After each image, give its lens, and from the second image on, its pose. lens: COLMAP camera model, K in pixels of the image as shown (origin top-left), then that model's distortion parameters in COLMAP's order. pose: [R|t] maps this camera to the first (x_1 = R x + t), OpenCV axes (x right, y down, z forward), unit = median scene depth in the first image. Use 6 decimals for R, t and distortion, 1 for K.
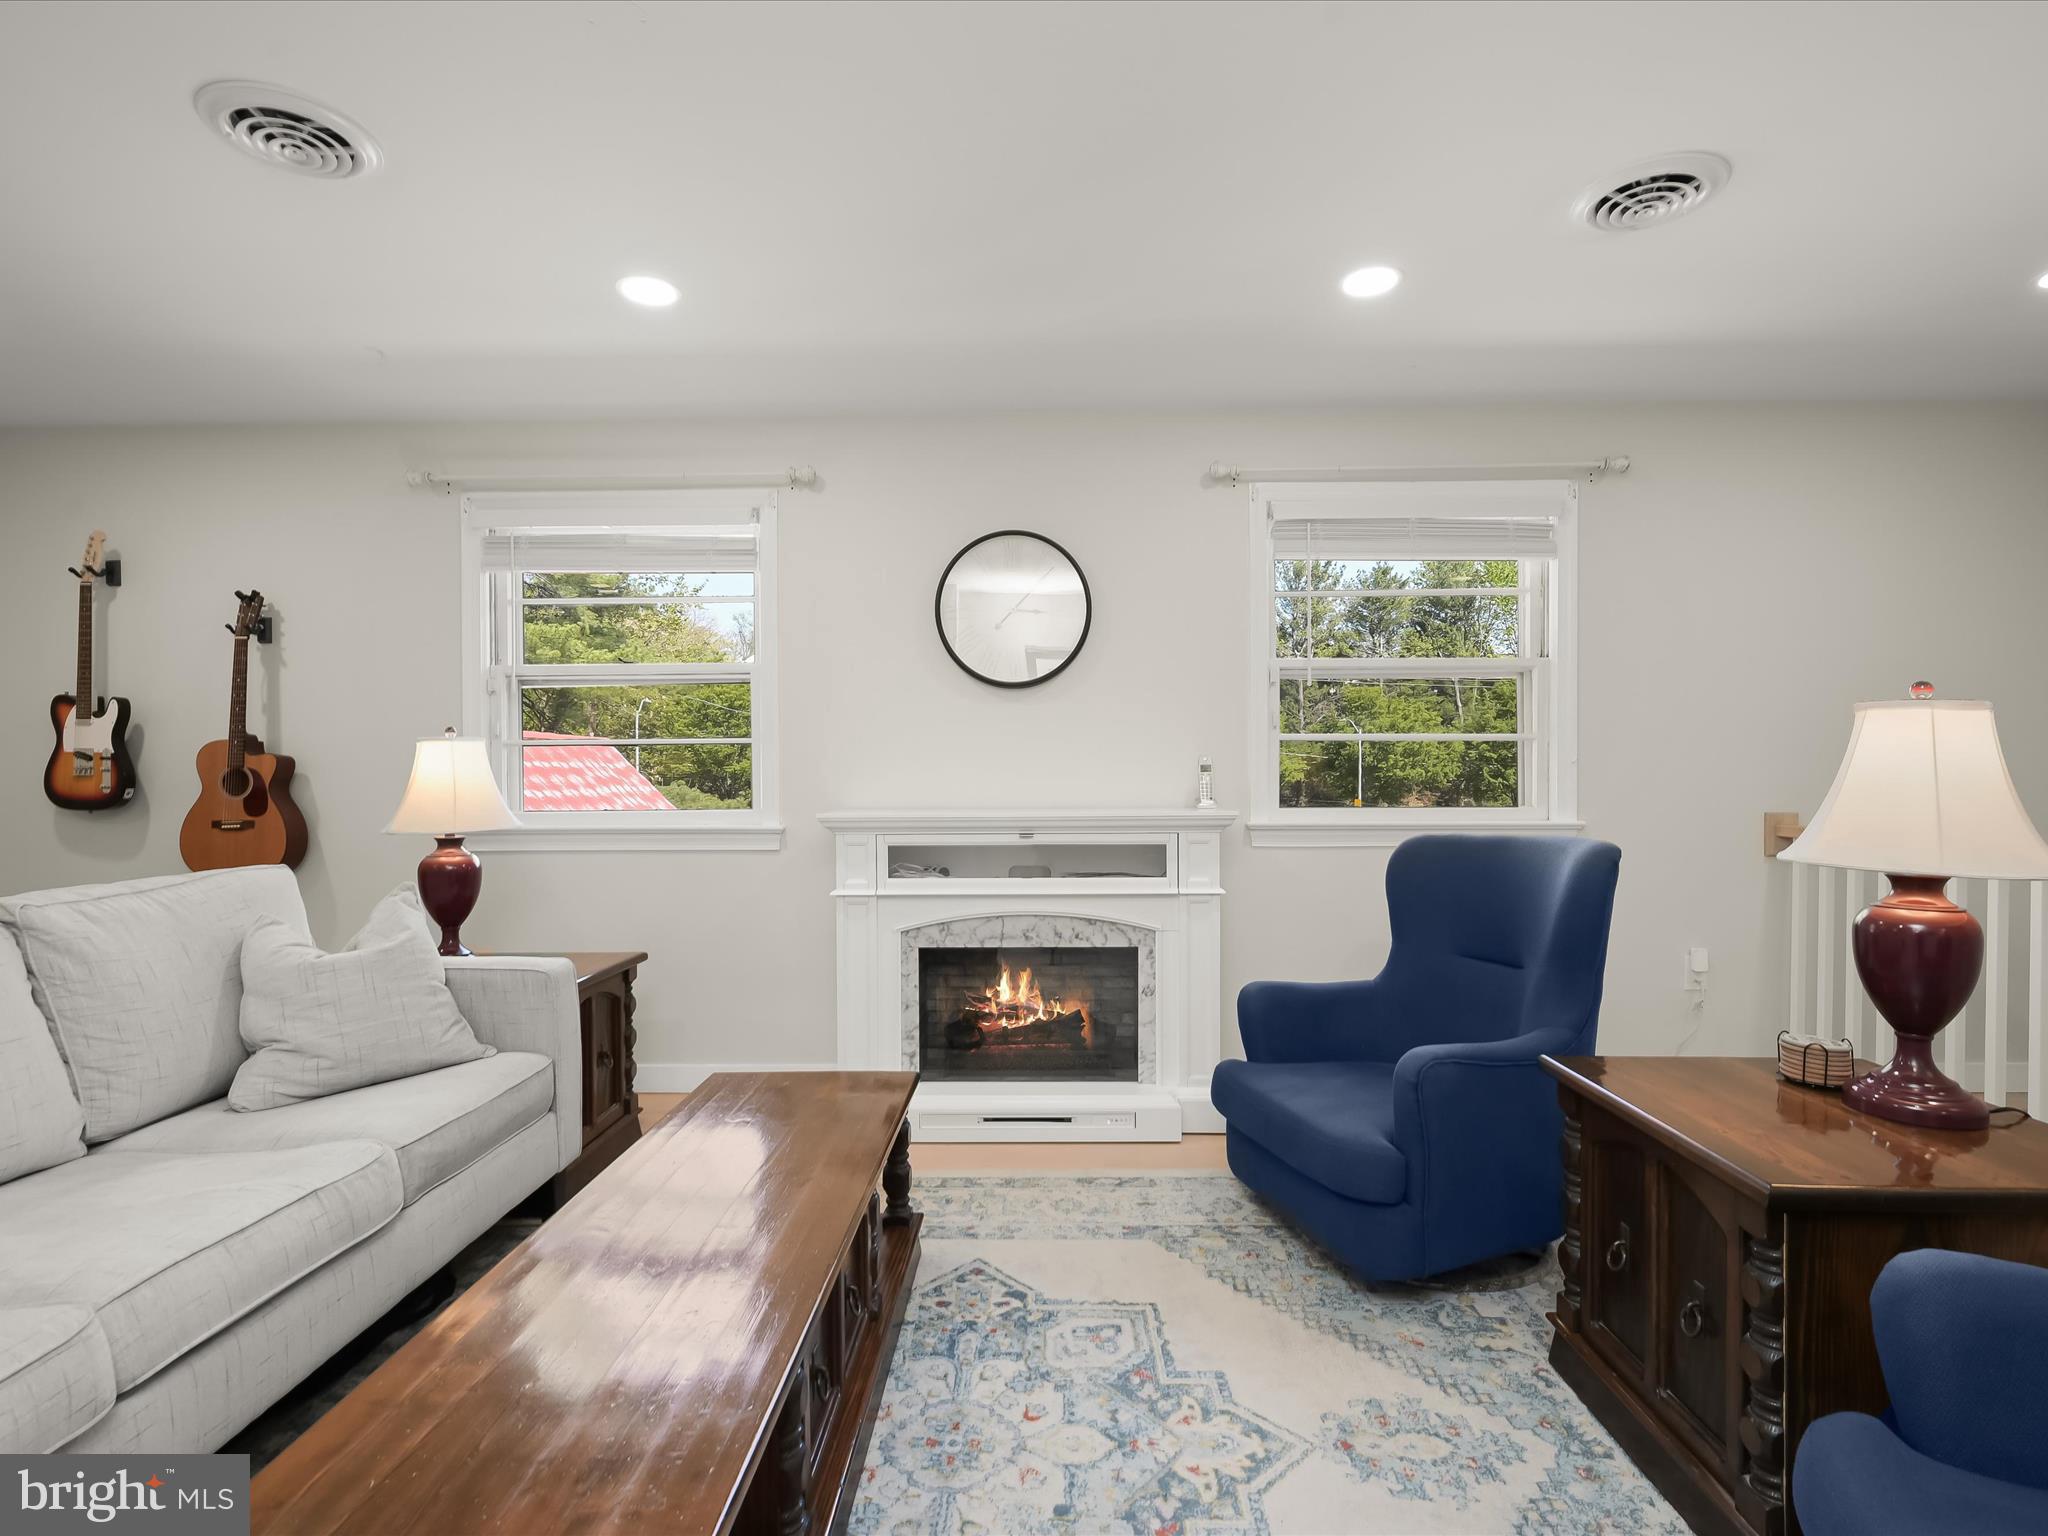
lens RADIAL K [[1006.3, 0, 1025.2], [0, 1006.3, 789.0], [0, 0, 1]] dist [0.002666, 0.000220]
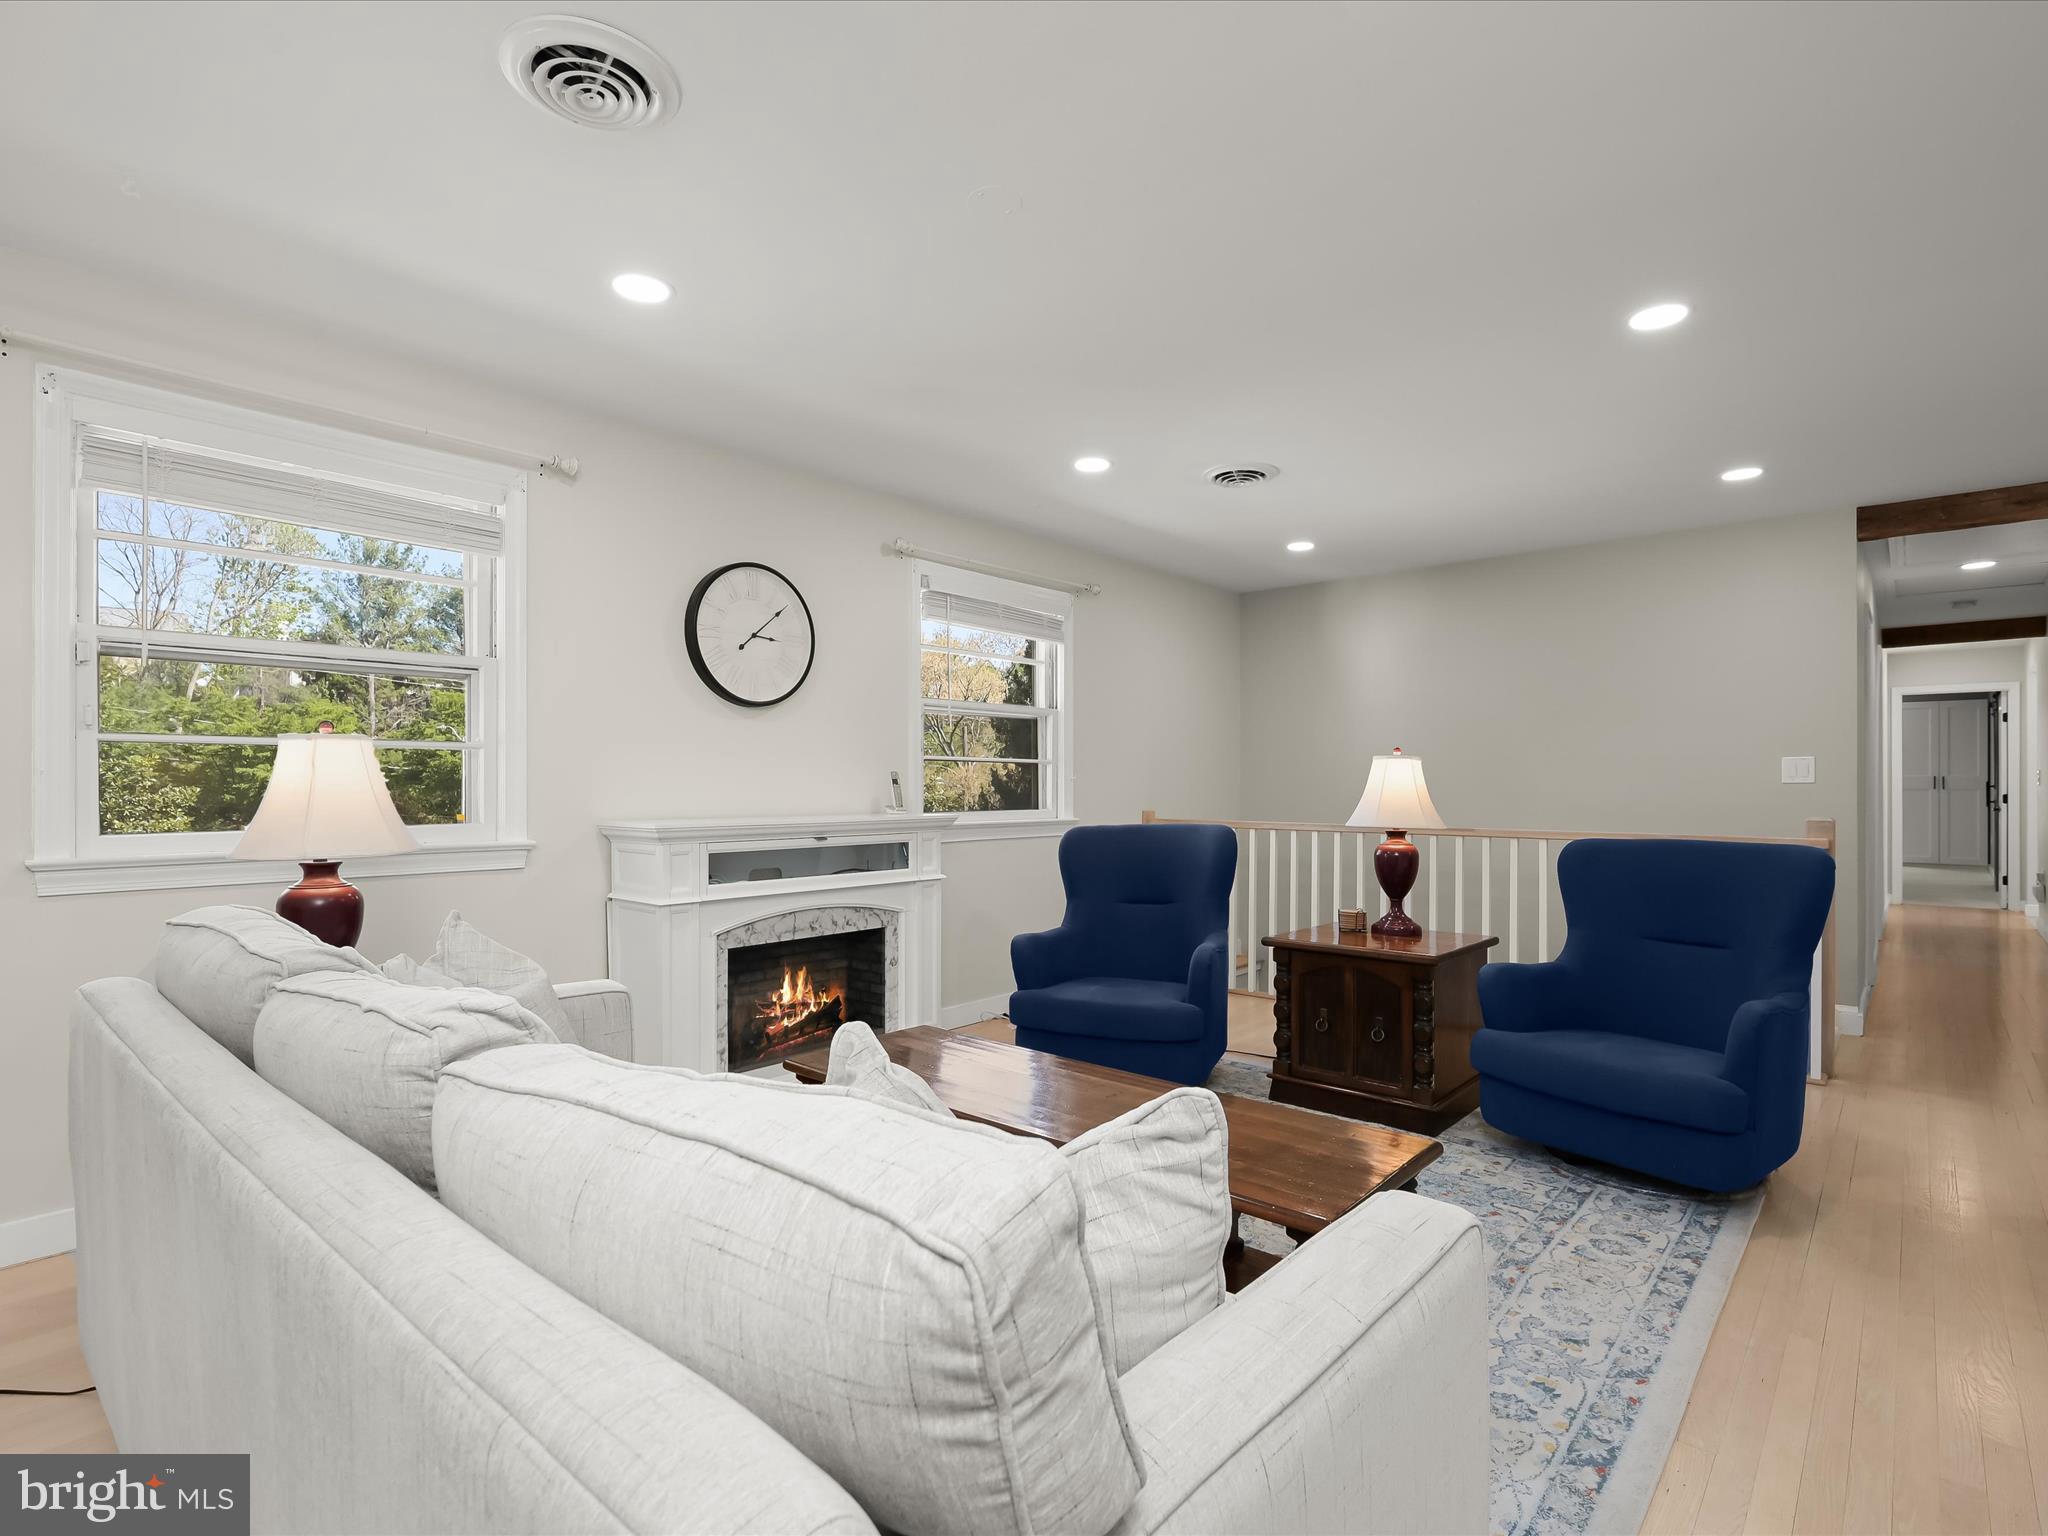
lens RADIAL K [[1032.6, 0, 1022.6], [0, 1032.6, 785.1], [0, 0, 1]] dist [-0.003373, -0.000971]
pose [[0.638902, 0.005365, 0.769269, -0.747838], [0.008098, 0.999873, -0.013699, 0.003098], [-0.769245, 0.014982, 0.638778, 0.068309]]
